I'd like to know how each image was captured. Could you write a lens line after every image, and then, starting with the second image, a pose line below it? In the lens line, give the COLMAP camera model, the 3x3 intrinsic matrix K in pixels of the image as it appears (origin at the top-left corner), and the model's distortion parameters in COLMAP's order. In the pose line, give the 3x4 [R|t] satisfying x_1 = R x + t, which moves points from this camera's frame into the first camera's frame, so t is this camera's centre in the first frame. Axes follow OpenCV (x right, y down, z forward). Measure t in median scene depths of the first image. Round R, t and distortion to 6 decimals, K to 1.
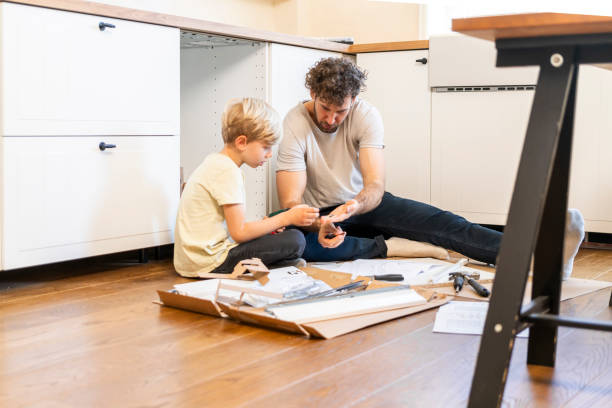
lens RADIAL K [[828.3, 0, 290.0], [0, 828.3, 191.0], [0, 0, 1]] dist [-0.003699, 0.000000]
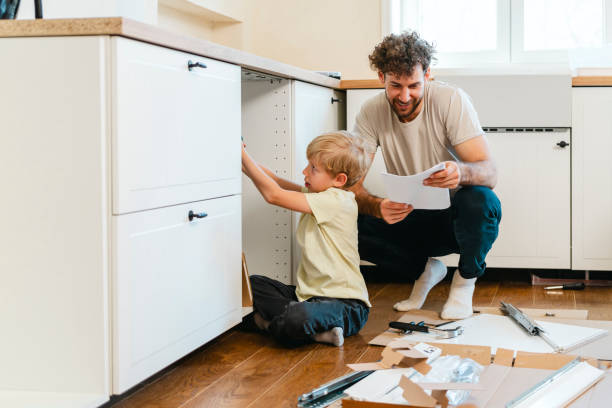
lens RADIAL K [[828.3, 0, 351.7], [0, 828.3, 187.3], [0, 0, 1]] dist [-0.003699, 0.000000]
pose [[0.927277, -0.028436, 0.373294, -0.300001], [0.034186, 0.999377, -0.008791, -0.054151], [-0.372812, 0.020913, 0.927671, 0.156578]]
